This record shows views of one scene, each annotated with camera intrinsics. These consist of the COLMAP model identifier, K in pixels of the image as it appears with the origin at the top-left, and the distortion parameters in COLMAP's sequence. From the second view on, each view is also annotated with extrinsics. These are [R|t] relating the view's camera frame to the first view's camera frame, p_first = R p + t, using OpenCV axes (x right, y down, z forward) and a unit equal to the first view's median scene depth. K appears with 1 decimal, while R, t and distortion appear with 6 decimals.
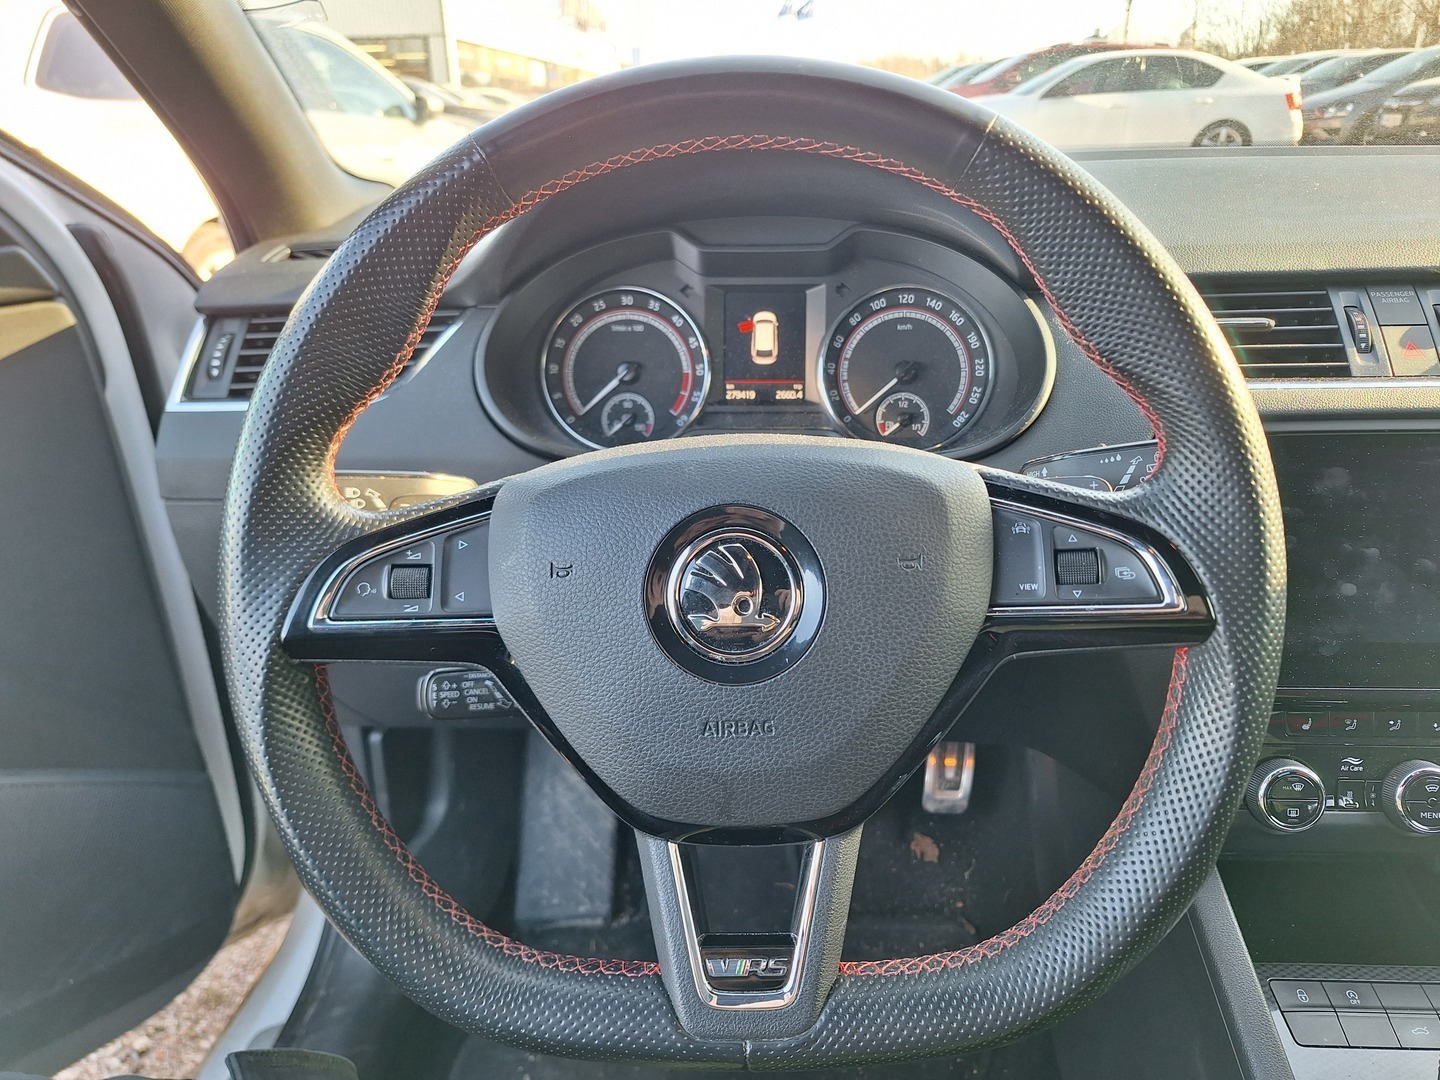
lens RADIAL K [[976.1, 0, 720.1], [0, 976.1, 535.6], [0, 0, 1]] dist [0.007357, -0.011305]
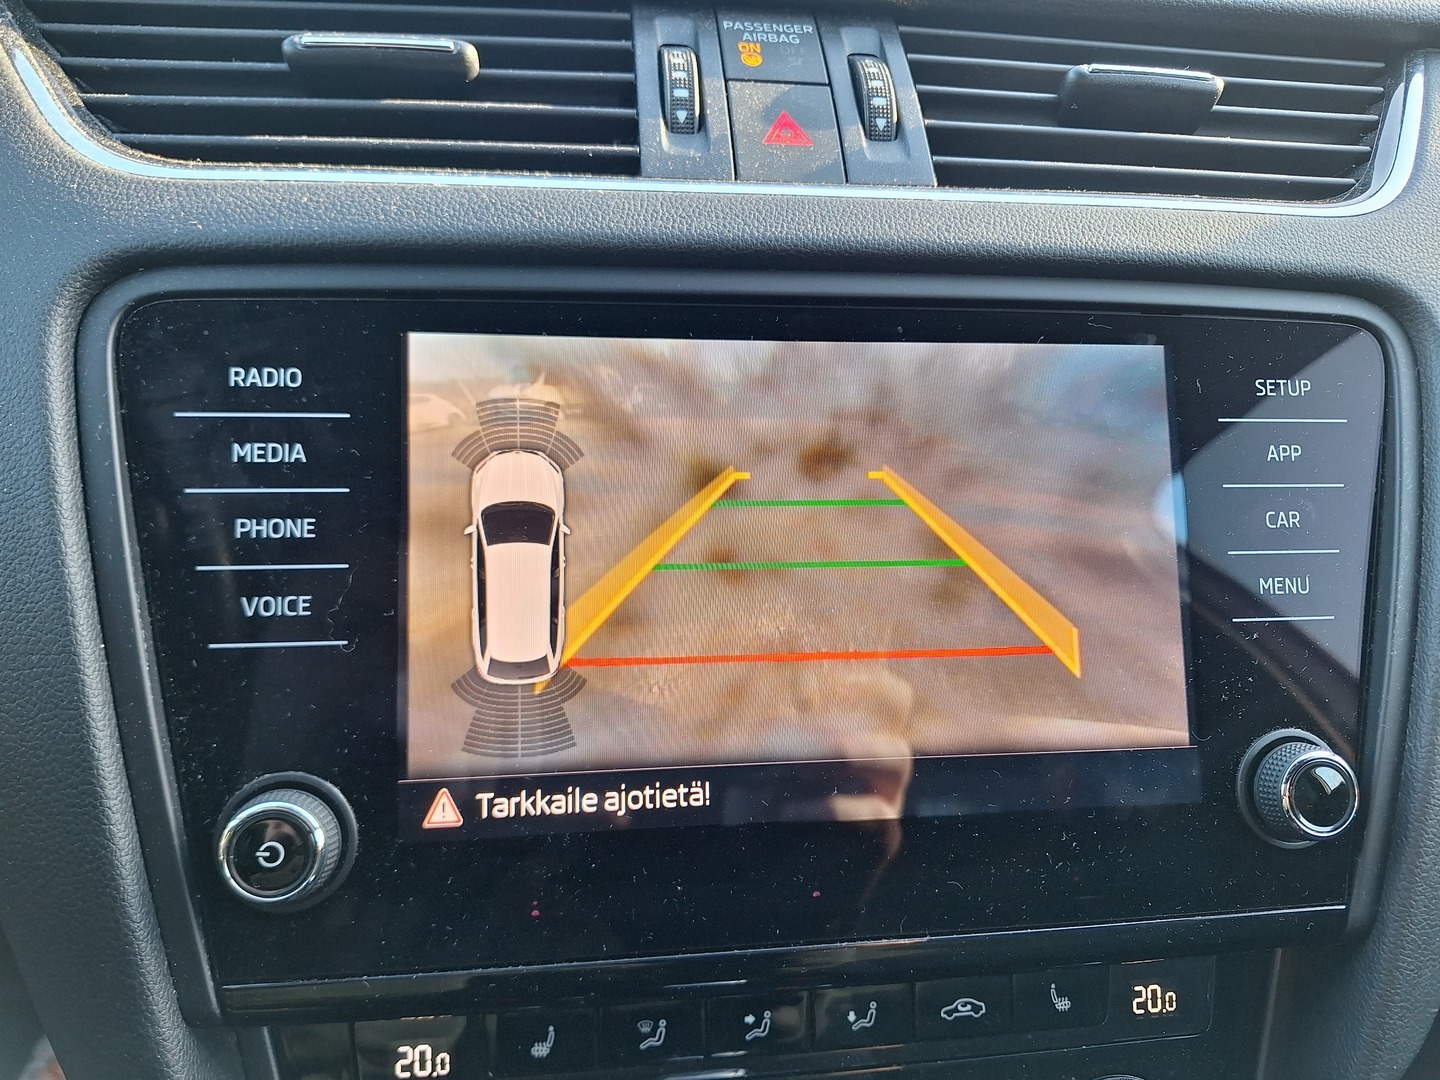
lens RADIAL K [[976.1, 0, 717.2], [0, 976.1, 539.0], [0, 0, 1]] dist [0.007357, -0.011305]
pose [[0.981720, -0.011294, 0.189995, 0.589798], [0.021857, 0.998324, -0.053595, 0.014902], [-0.189071, 0.056768, 0.980321, 0.586005]]
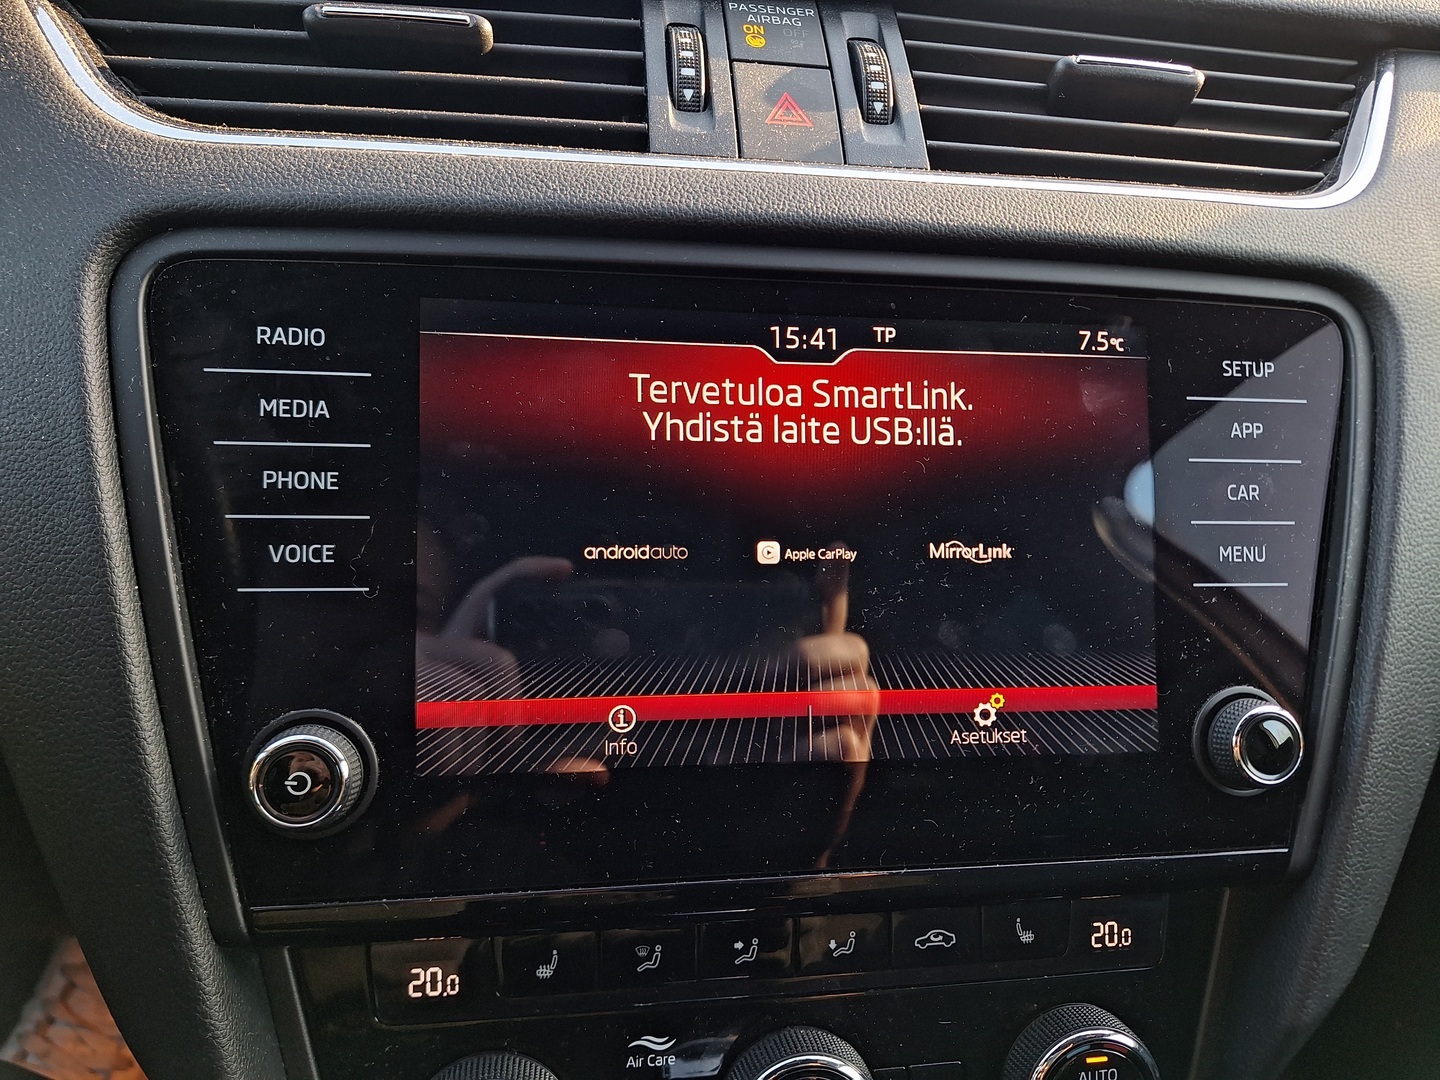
lens RADIAL K [[976.1, 0, 717.7], [0, 976.1, 550.3], [0, 0, 1]] dist [0.007357, -0.011305]
pose [[0.976878, -0.000044, 0.213799, 0.575649], [0.004822, 0.999750, -0.021827, 0.024502], [-0.213745, 0.022353, 0.976634, 0.564327]]
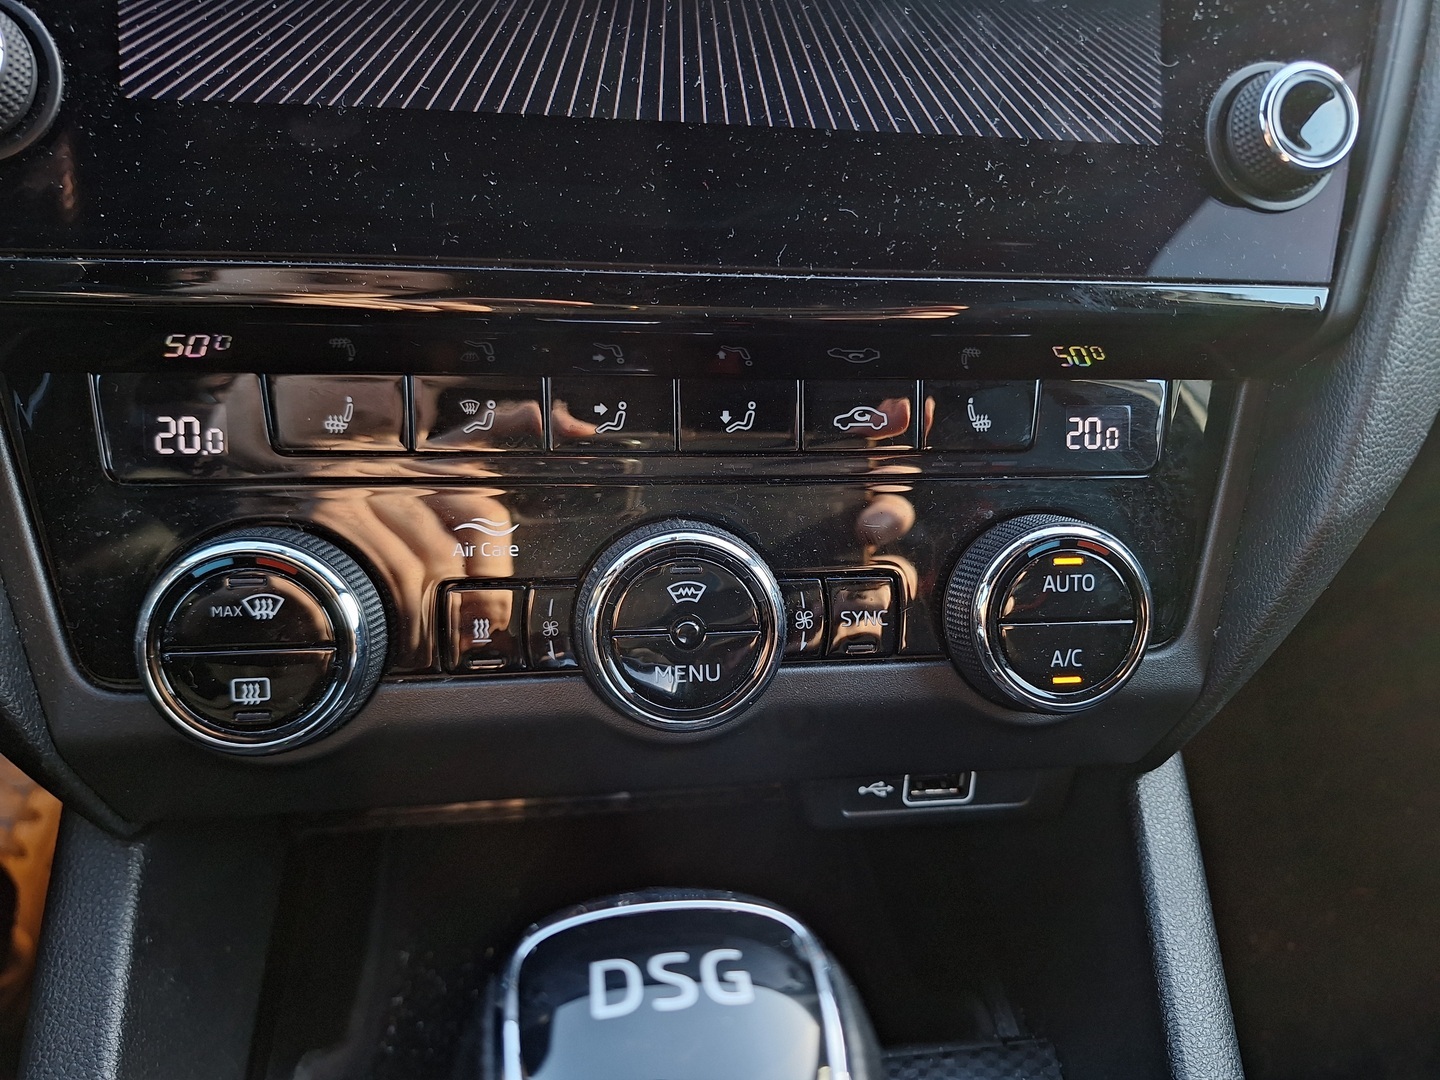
lens RADIAL K [[976.1, 0, 721.5], [0, 976.1, 547.0], [0, 0, 1]] dist [0.007357, -0.011305]
pose [[0.978605, -0.020519, 0.204724, 0.648337], [0.009596, 0.998484, 0.054207, 0.216856], [-0.205525, -0.051083, 0.977318, 0.654921]]
